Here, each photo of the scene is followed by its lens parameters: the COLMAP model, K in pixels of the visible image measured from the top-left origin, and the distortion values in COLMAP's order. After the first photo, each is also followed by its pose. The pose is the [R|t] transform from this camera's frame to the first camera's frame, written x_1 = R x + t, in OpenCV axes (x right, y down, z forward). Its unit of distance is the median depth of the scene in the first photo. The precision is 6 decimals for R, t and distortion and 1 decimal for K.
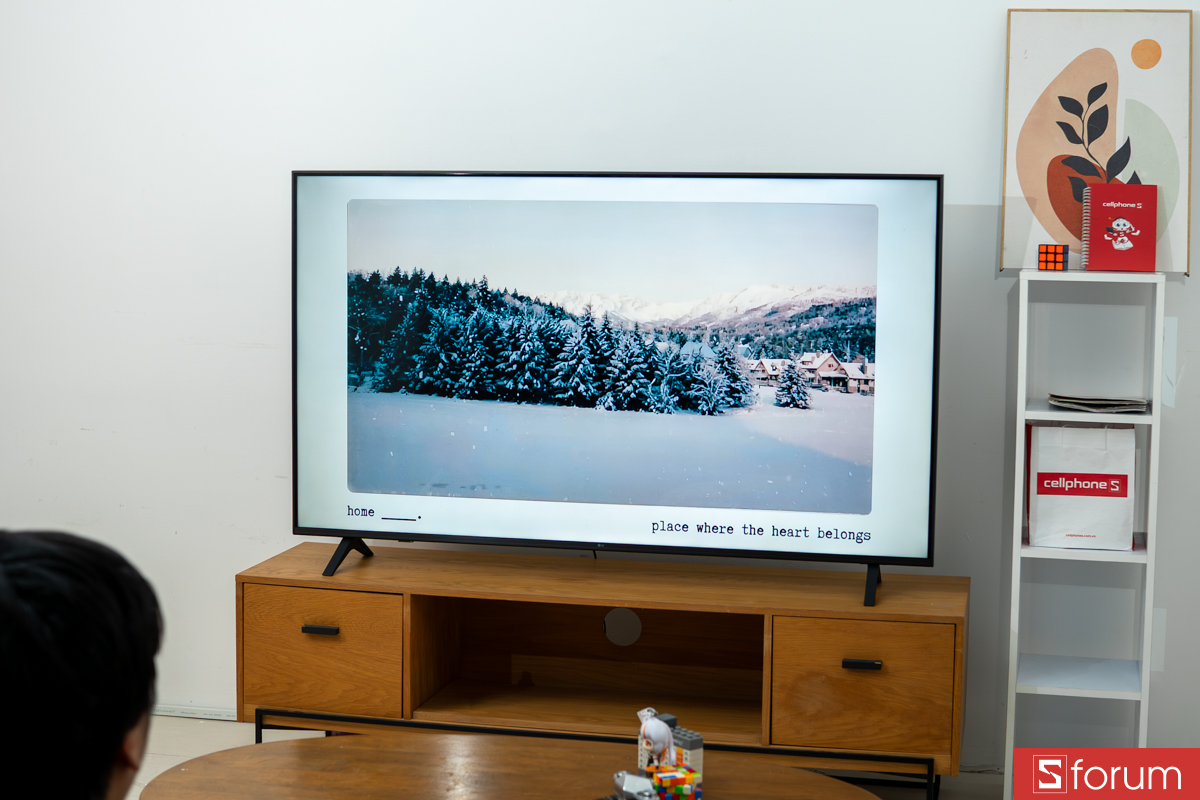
lens RADIAL K [[1821.9, 0, 603.7], [0, 1821.9, 391.6], [0, 0, 1]] dist [-0.101930, 0.000000]
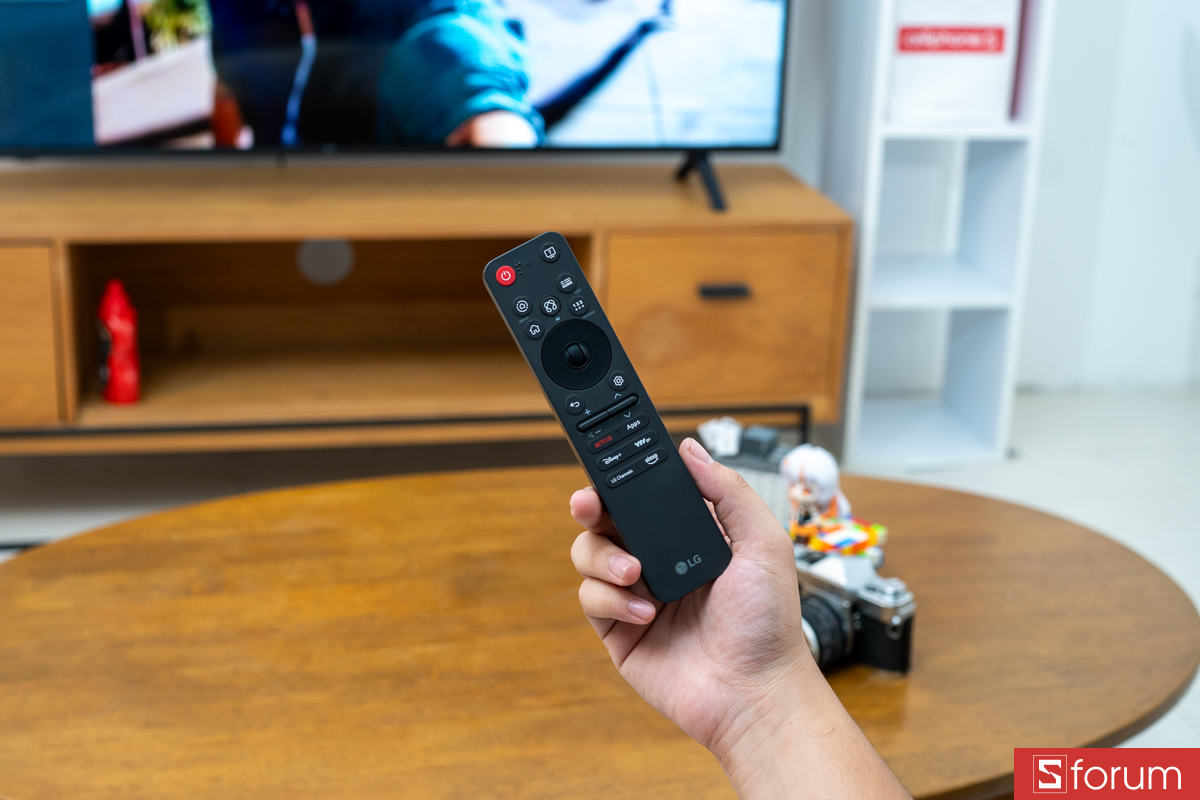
lens RADIAL K [[1679.3, 0, 601.2], [0, 1679.3, 411.3], [0, 0, 1]] dist [-0.100644, 0.000000]
pose [[0.920582, -0.113924, 0.373565, -0.159769], [0.016587, 0.967052, 0.254039, 0.021055], [-0.390198, -0.227668, 0.892140, 0.373583]]
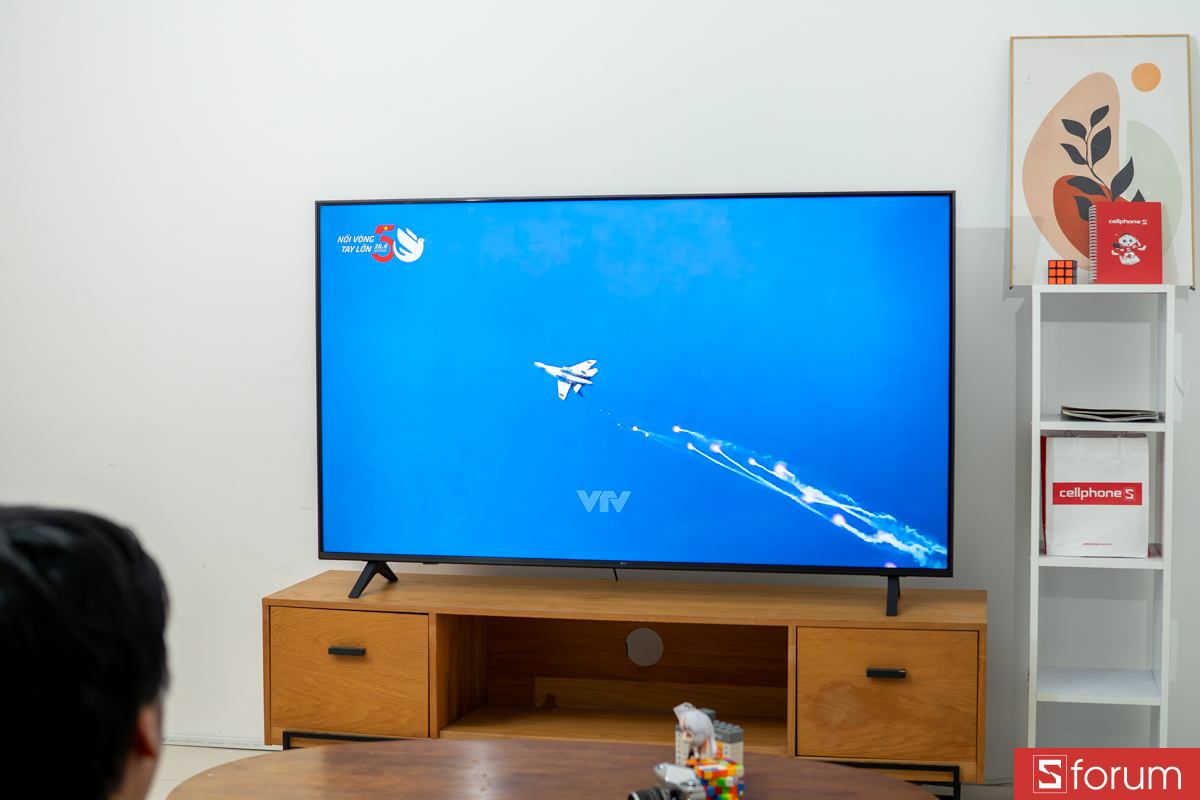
lens RADIAL K [[1679.3, 0, 625.1], [0, 1679.3, 411.7], [0, 0, 1]] dist [-0.100644, 0.000000]
pose [[0.999789, -0.013735, 0.015282, -0.014174], [0.014317, 0.999150, -0.038653, 0.037077], [-0.014738, 0.038863, 0.999136, 0.065809]]
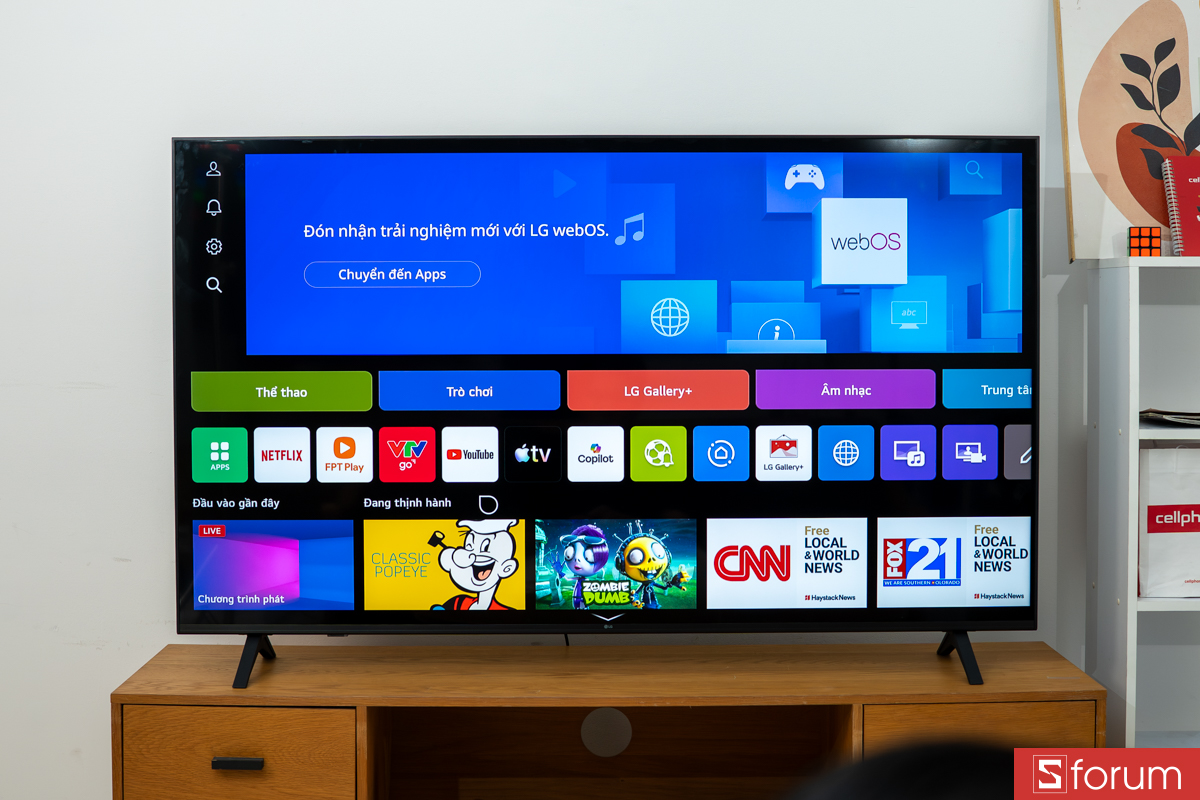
lens RADIAL K [[1821.9, 0, 605.9], [0, 1821.9, 374.5], [0, 0, 1]] dist [-0.101930, 0.000000]
pose [[0.974407, -0.021776, 0.223733, -0.173422], [0.034723, 0.997932, -0.054097, 0.021062], [-0.222092, 0.060481, 0.973148, 0.262619]]
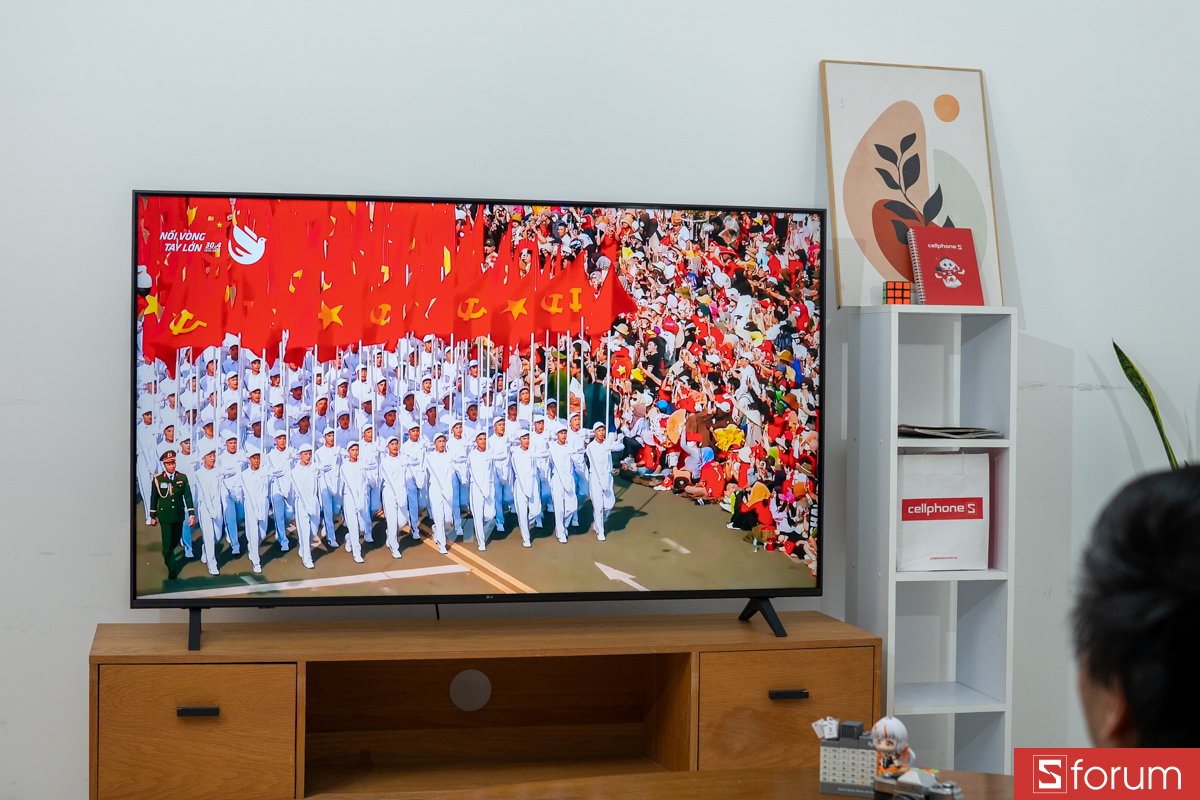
lens RADIAL K [[1821.9, 0, 599.3], [0, 1821.9, 418.6], [0, 0, 1]] dist [-0.101930, 0.000000]
pose [[0.907915, -0.015553, 0.418867, -0.347620], [0.041392, 0.997754, -0.052672, 0.045556], [-0.417106, 0.065160, 0.906519, 0.126634]]
